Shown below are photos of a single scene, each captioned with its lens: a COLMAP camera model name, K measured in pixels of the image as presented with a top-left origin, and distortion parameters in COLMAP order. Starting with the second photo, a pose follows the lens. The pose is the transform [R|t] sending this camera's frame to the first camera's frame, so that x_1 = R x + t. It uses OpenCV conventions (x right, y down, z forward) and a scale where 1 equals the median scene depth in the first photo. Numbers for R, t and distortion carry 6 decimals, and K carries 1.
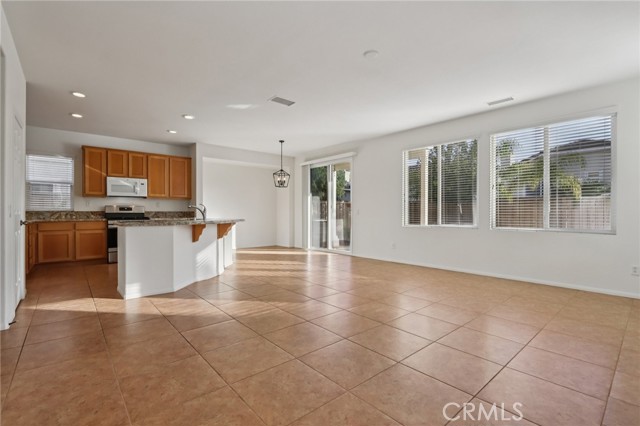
lens RADIAL K [[295.4, 0, 318.4], [0, 295.4, 212.3], [0, 0, 1]] dist [-0.003570, -0.000703]
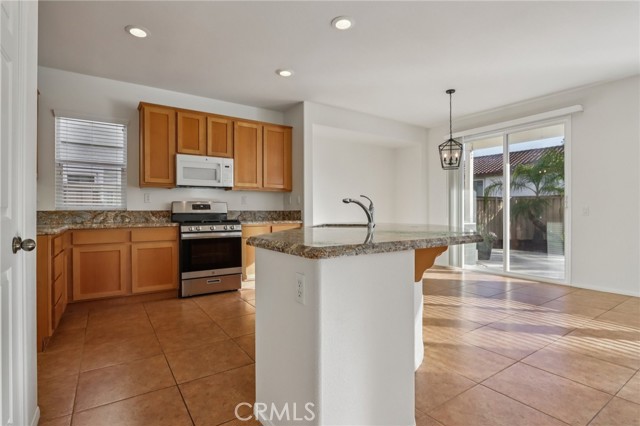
lens RADIAL K [[322.3, 0, 318.9], [0, 322.3, 209.6], [0, 0, 1]] dist [0.000007, 0.000393]
pose [[0.992762, -0.002070, -0.120078, -0.340874], [0.001401, 0.999983, -0.005651, -0.001129], [0.120088, 0.005442, 0.992748, 0.368649]]
